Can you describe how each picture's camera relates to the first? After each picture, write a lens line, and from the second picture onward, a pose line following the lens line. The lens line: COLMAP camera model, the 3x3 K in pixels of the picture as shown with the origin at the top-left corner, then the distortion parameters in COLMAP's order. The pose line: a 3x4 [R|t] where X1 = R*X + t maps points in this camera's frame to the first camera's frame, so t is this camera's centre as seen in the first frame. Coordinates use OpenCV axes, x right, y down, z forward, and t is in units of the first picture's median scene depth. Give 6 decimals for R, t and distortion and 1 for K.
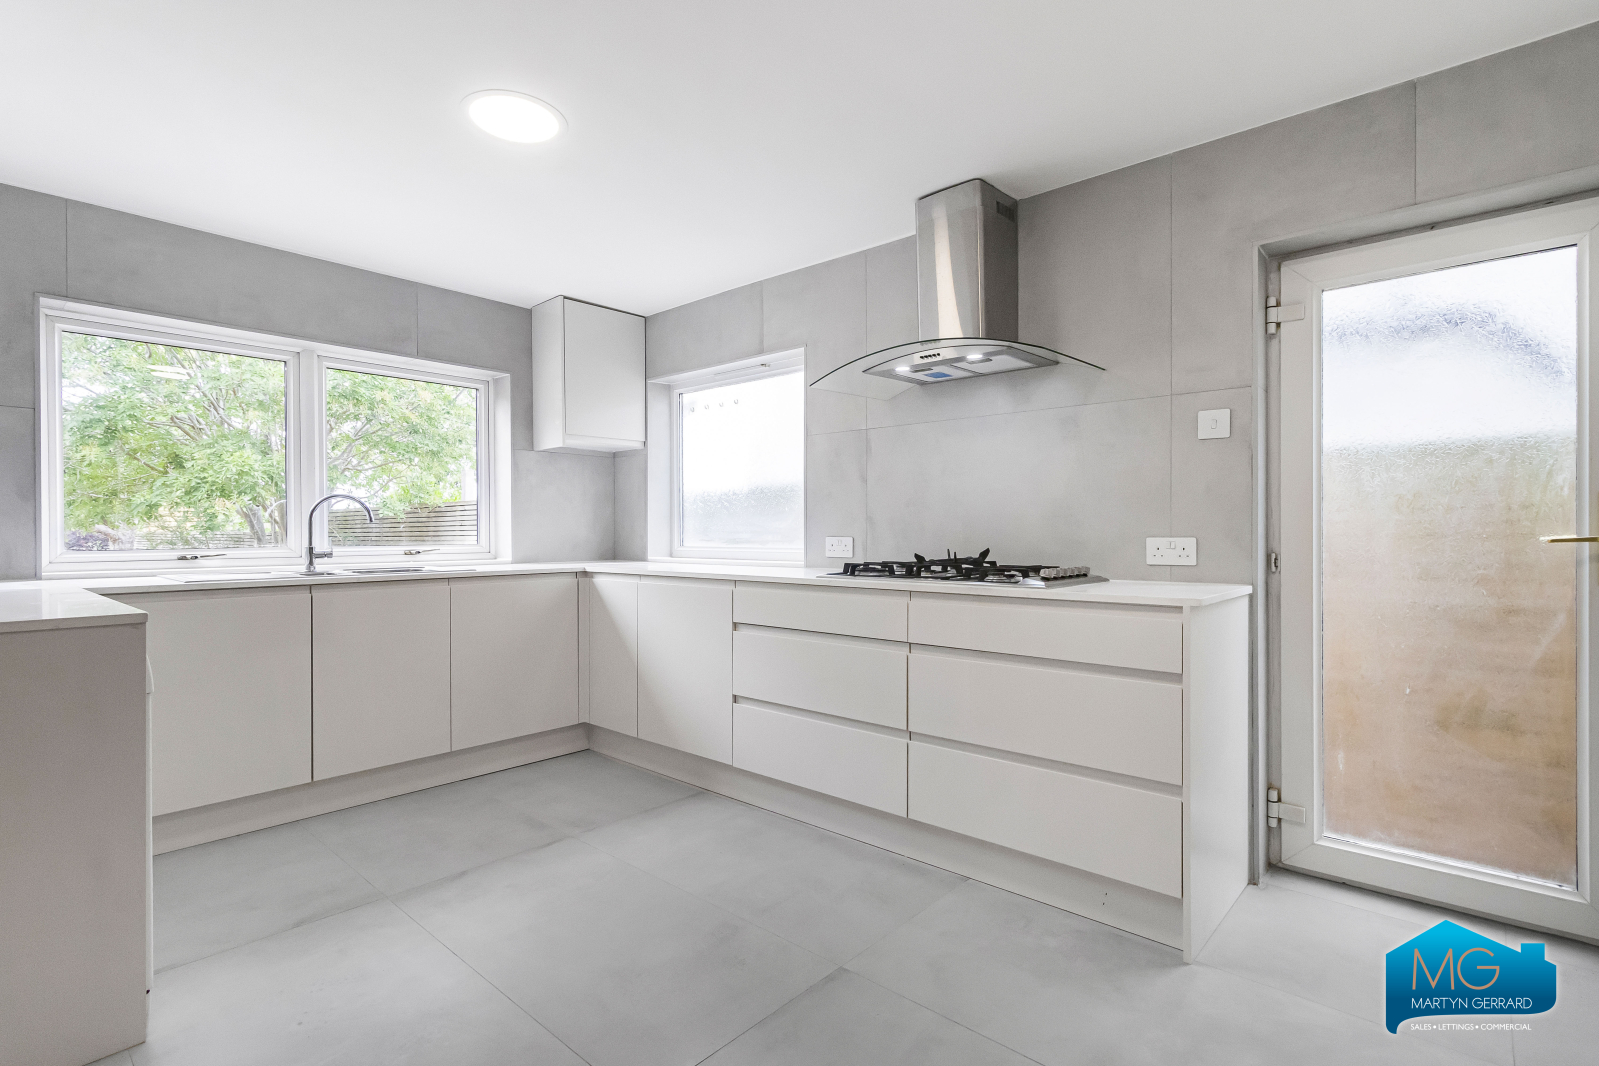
lens RADIAL K [[753.7, 0, 773.7], [0, 753.7, 531.9], [0, 0, 1]] dist [-0.003585, 0.003494]
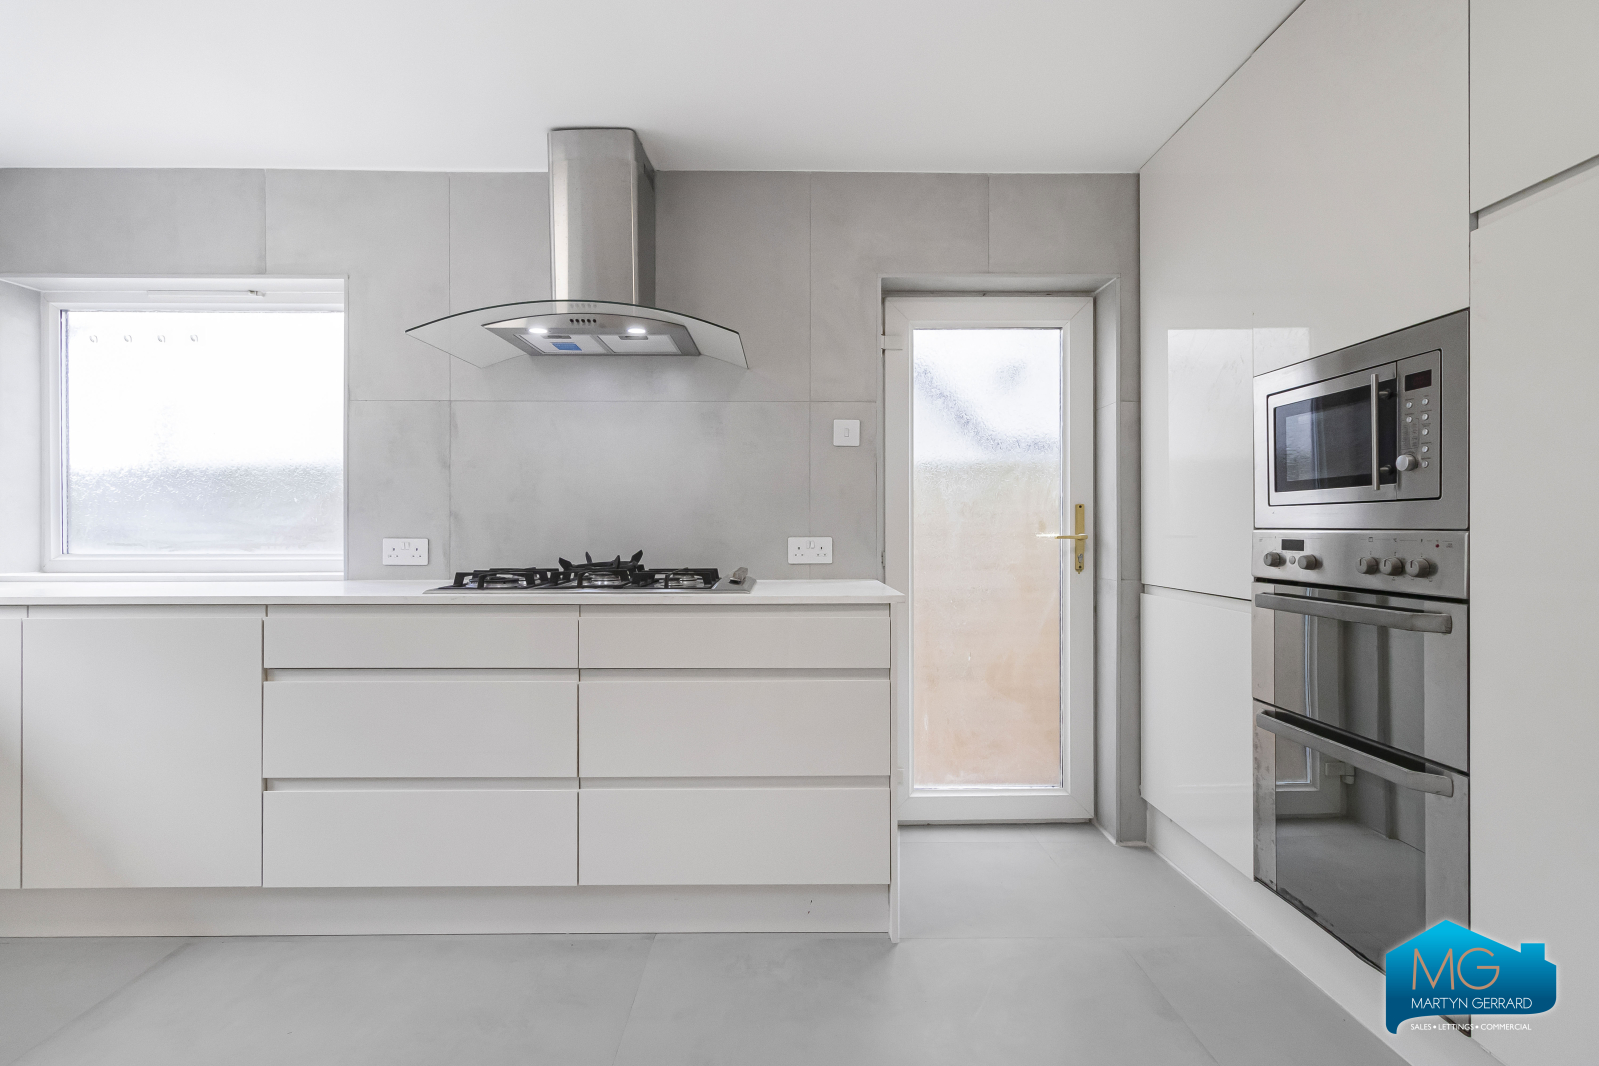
lens RADIAL K [[753.7, 0, 797.8], [0, 753.7, 528.6], [0, 0, 1]] dist [-0.003585, 0.003494]
pose [[0.730274, 0.002602, 0.683149, -0.184485], [-0.000946, 0.999996, -0.002798, -0.001623], [-0.683154, 0.001397, 0.730273, 0.224244]]
